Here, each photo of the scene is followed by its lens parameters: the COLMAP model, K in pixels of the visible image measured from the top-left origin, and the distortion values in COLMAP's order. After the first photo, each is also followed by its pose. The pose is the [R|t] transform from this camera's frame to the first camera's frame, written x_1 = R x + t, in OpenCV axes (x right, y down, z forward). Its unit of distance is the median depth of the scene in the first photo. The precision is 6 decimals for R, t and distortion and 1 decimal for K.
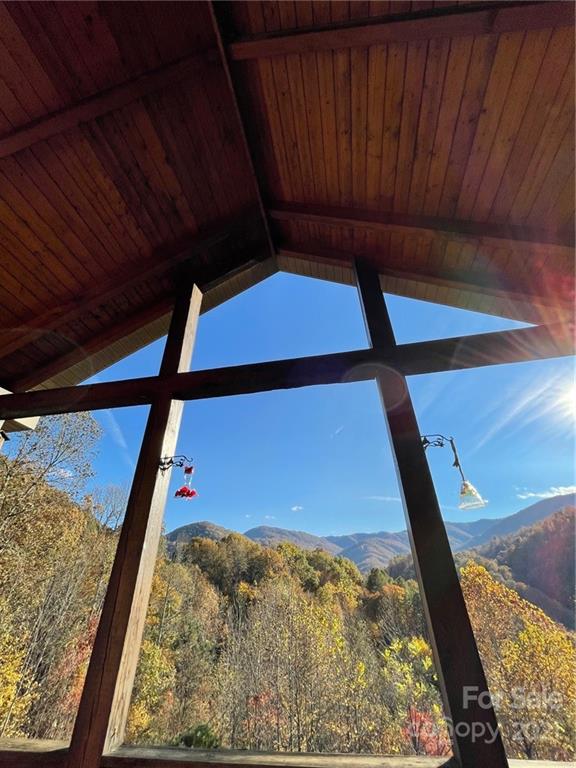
lens RADIAL K [[314.4, 0, 283.1], [0, 314.4, 384.8], [0, 0, 1]] dist [-0.003597, -0.000148]
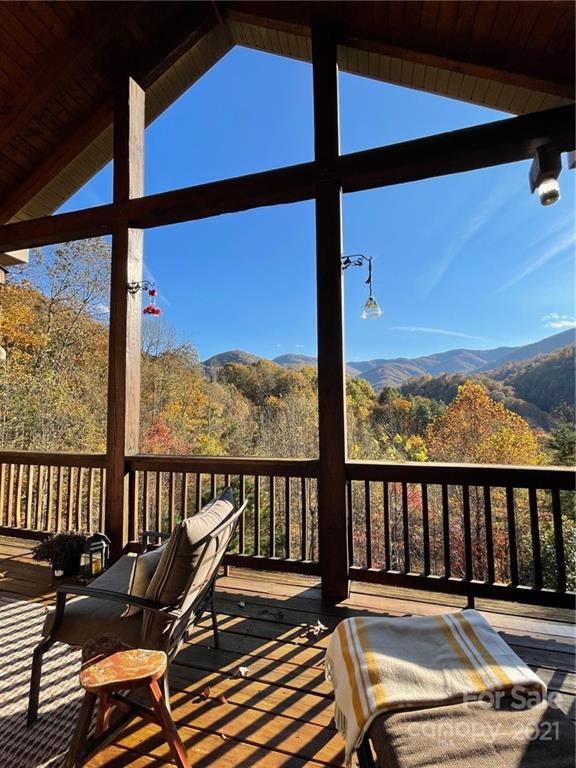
lens RADIAL K [[313.9, 0, 284.6], [0, 313.9, 381.7], [0, 0, 1]] dist [-0.004360, -0.000035]
pose [[0.997152, 0.002682, -0.075373, 0.216991], [0.034549, 0.872103, 0.488101, 0.001037], [0.067042, -0.489315, 0.869526, -0.126890]]
